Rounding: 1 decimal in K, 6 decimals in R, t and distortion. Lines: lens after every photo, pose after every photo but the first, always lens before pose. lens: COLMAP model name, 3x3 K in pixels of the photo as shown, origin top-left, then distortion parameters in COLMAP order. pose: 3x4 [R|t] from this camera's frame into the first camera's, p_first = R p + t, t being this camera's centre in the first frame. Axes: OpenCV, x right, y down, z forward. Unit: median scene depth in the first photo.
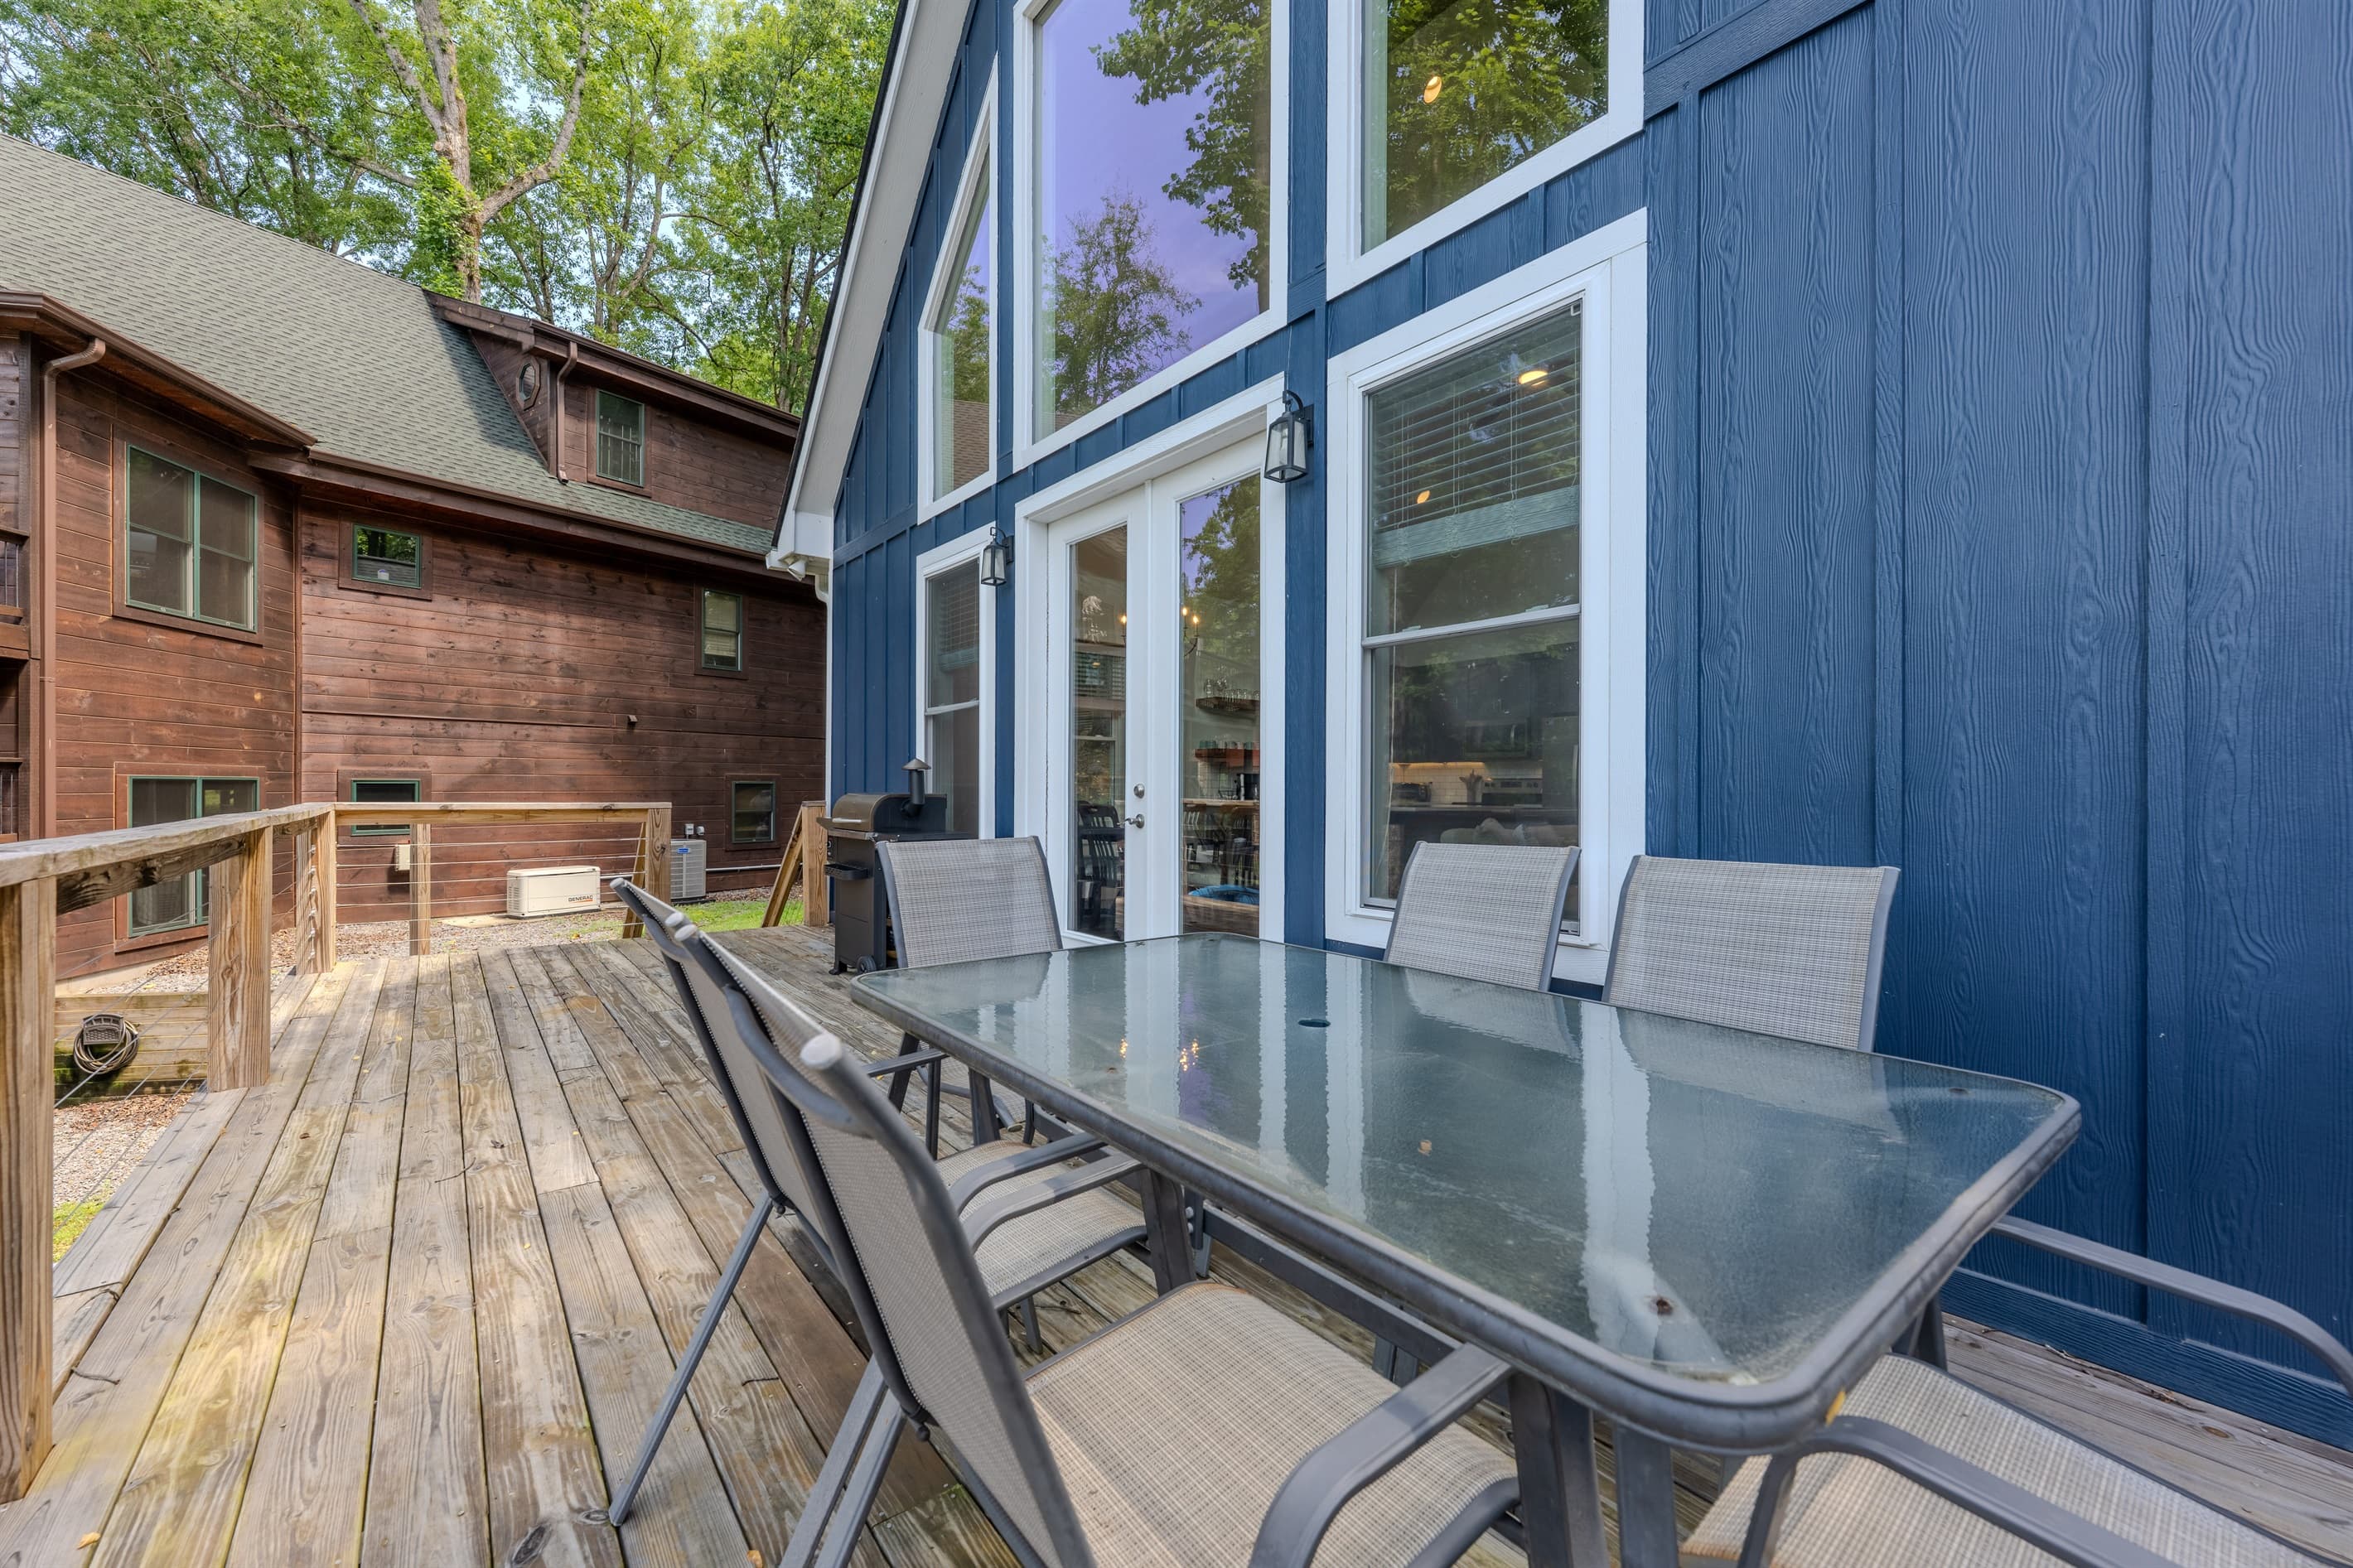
lens RADIAL K [[924.2, 0, 1170.7], [0, 924.2, 787.6], [0, 0, 1]] dist [0.000093, -0.000494]
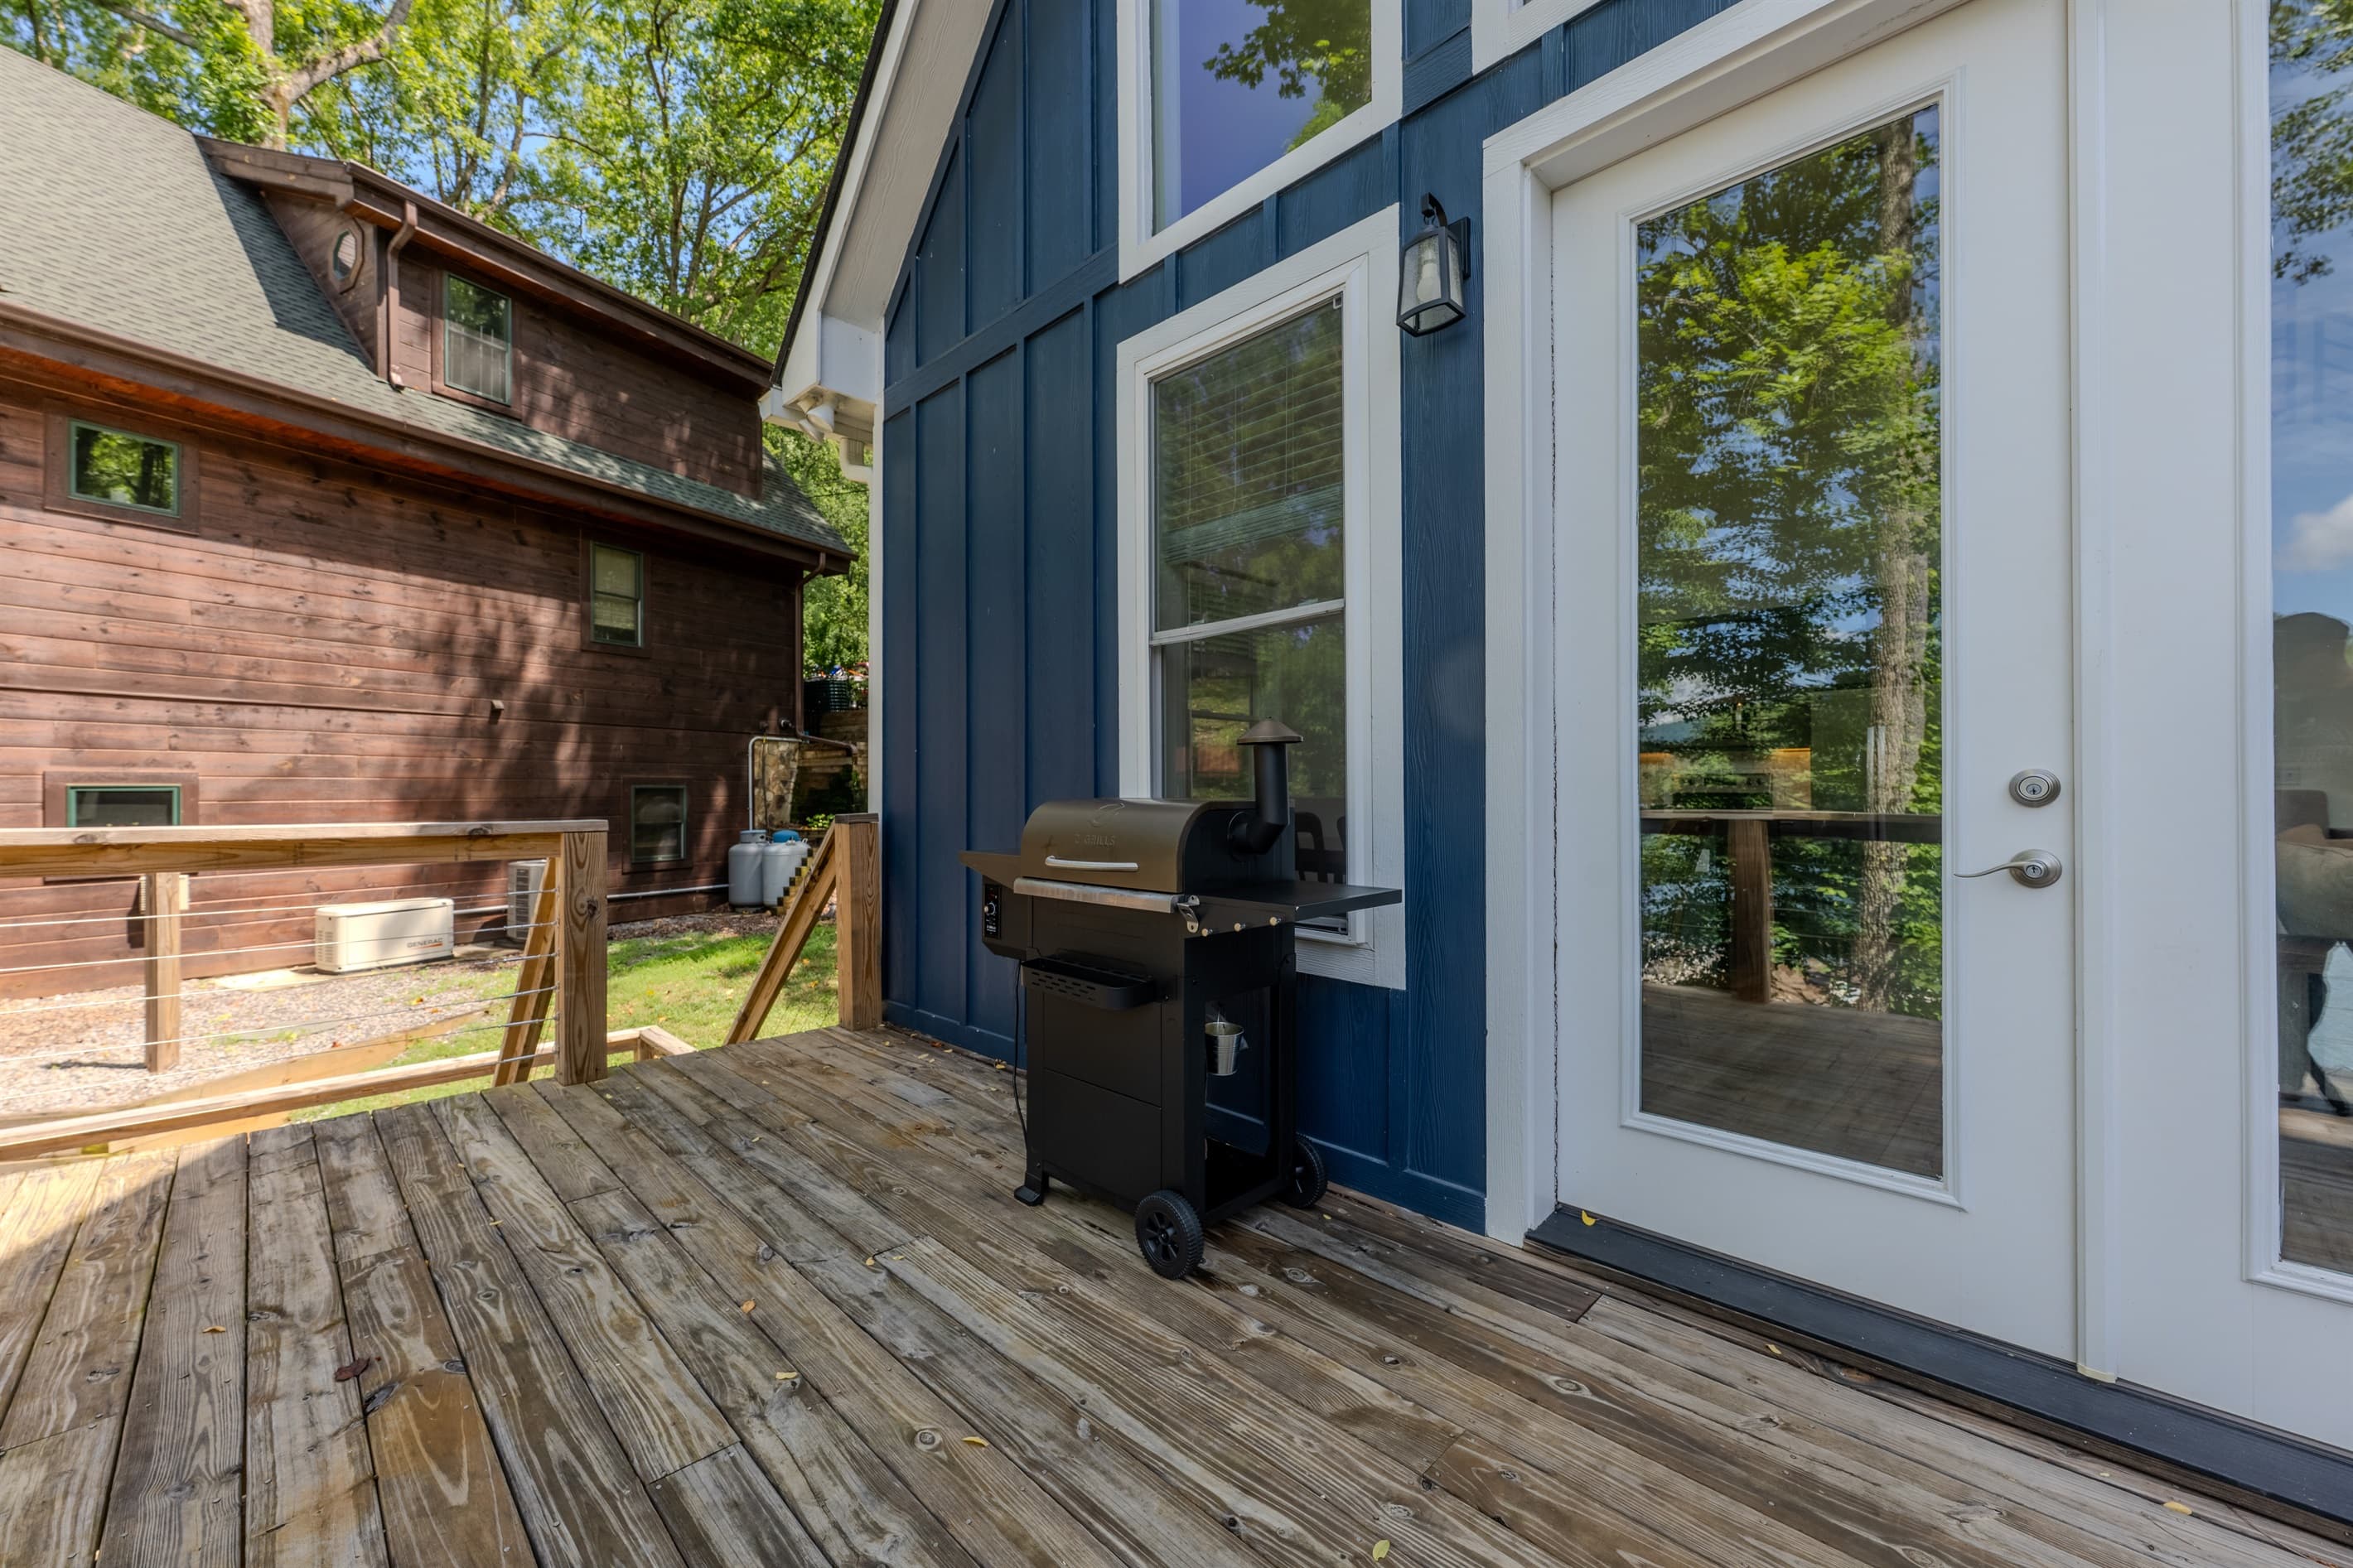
lens RADIAL K [[924.2, 0, 1179.5], [0, 924.2, 788.8], [0, 0, 1]] dist [0.000093, -0.000494]
pose [[0.993291, -0.006594, 0.115451, -0.116896], [0.006754, 0.999977, -0.000990, 0.000276], [-0.115442, 0.001763, 0.993313, 0.185017]]
